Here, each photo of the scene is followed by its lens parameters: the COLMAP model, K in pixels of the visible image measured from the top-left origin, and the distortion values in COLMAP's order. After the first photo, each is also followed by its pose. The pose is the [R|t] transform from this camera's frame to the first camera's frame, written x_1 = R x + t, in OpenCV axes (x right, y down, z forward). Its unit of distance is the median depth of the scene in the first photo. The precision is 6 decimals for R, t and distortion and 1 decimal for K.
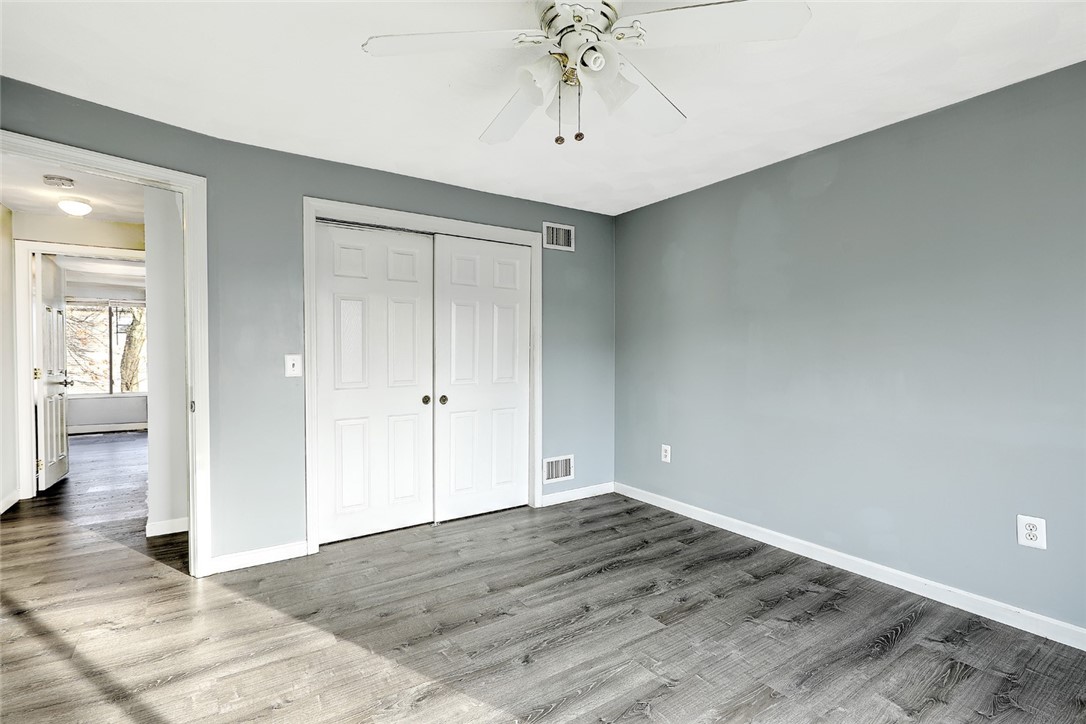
lens RADIAL K [[510.3, 0, 545.2], [0, 510.3, 358.3], [0, 0, 1]] dist [0.001995, -0.000231]
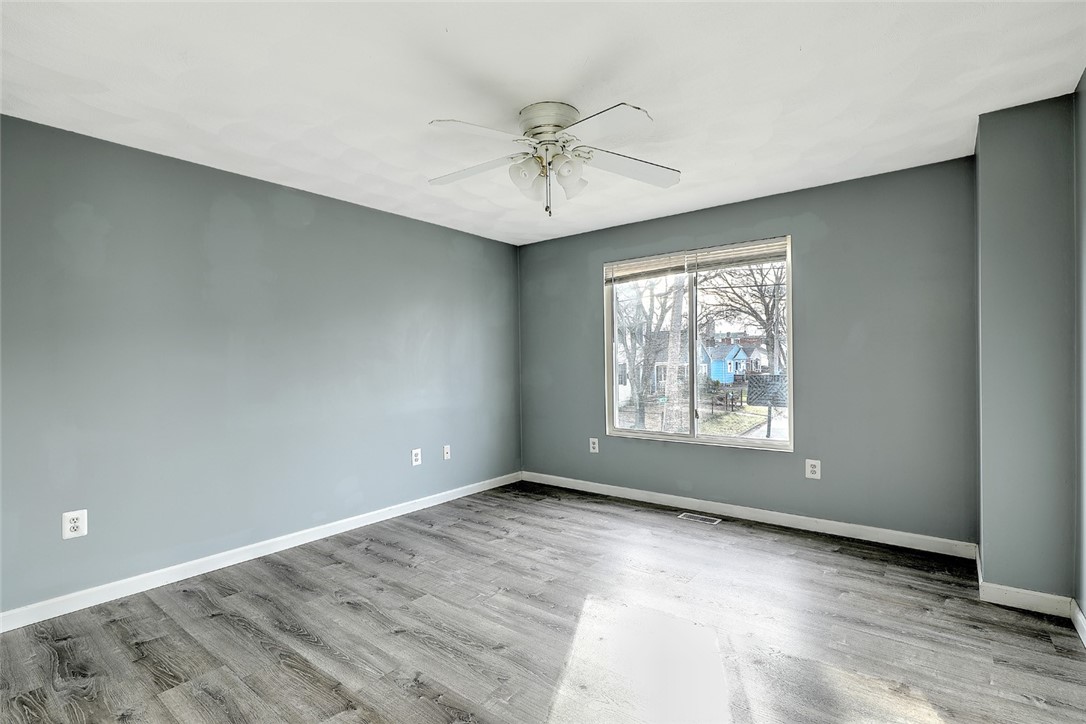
lens RADIAL K [[510.3, 0, 543.3], [0, 510.3, 360.5], [0, 0, 1]] dist [0.001995, -0.000231]
pose [[-0.301297, 0.002660, 0.953527, -0.822340], [0.024887, 0.999677, 0.005075, -0.013600], [-0.953206, 0.025260, -0.301266, 0.918492]]
